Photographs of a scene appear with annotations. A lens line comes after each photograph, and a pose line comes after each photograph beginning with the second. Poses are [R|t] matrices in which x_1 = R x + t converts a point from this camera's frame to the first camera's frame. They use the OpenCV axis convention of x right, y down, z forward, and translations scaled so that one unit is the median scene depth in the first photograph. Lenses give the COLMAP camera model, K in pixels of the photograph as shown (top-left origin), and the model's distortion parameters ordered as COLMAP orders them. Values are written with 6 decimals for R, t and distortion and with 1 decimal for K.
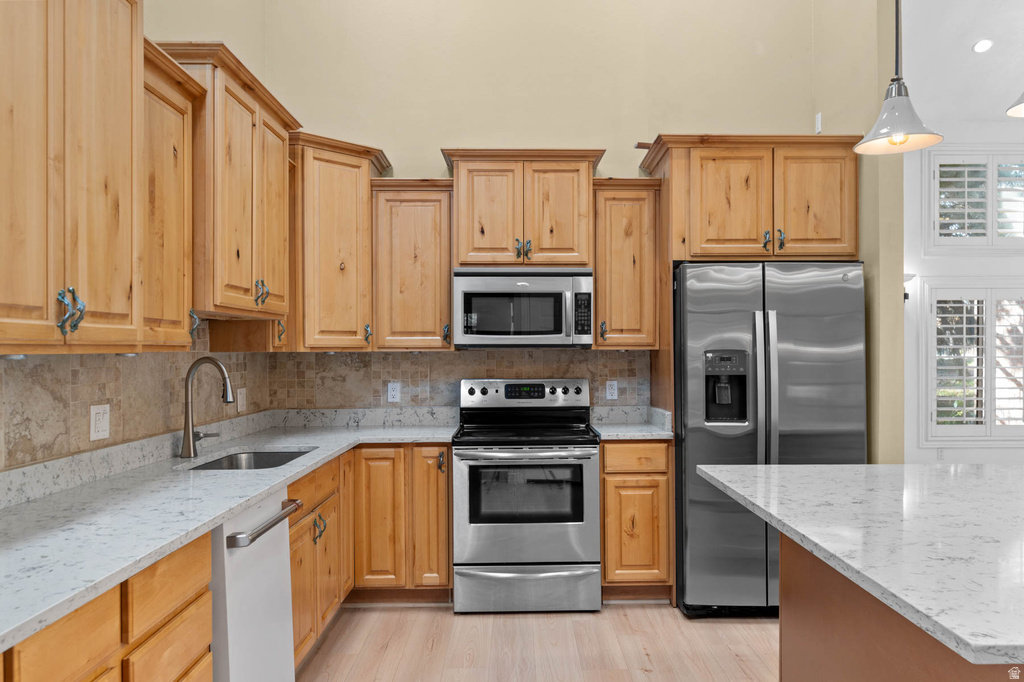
lens RADIAL K [[780.7, 0, 510.6], [0, 780.7, 341.3], [0, 0, 1]] dist [-0.004548, 0.000482]
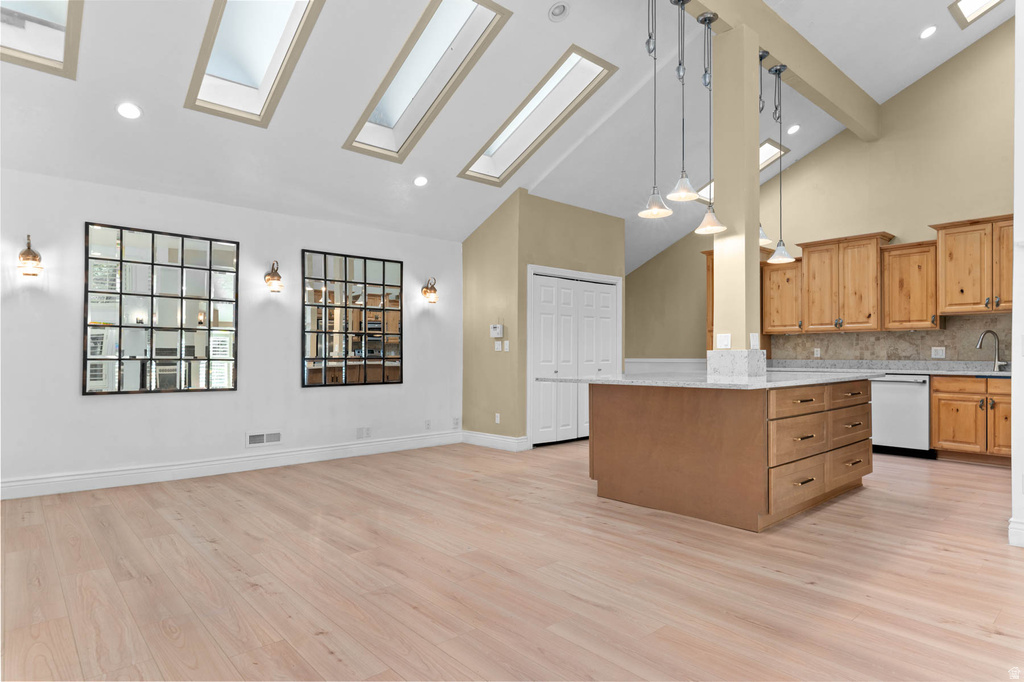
lens RADIAL K [[560.1, 0, 513.9], [0, 560.1, 345.6], [0, 0, 1]] dist [0.000144, 0.000035]
pose [[-0.760244, -0.001853, -0.649635, 1.532662], [0.013007, 0.999752, -0.018072, 0.064634], [0.649507, -0.022189, -0.760031, 1.097946]]
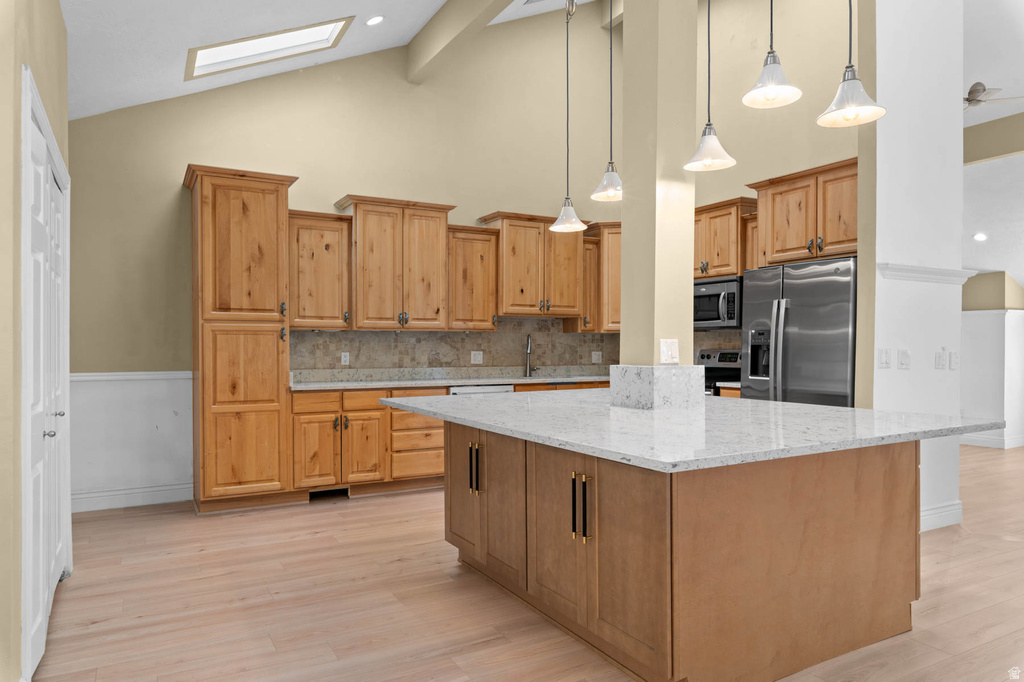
lens RADIAL K [[675.5, 0, 514.6], [0, 675.5, 347.6], [0, 0, 1]] dist [0.003975, 0.002132]
pose [[0.477374, 0.007003, -0.878672, 1.114341], [0.007213, 0.999903, 0.011888, 0.028276], [0.878671, -0.012013, 0.477277, -0.012916]]
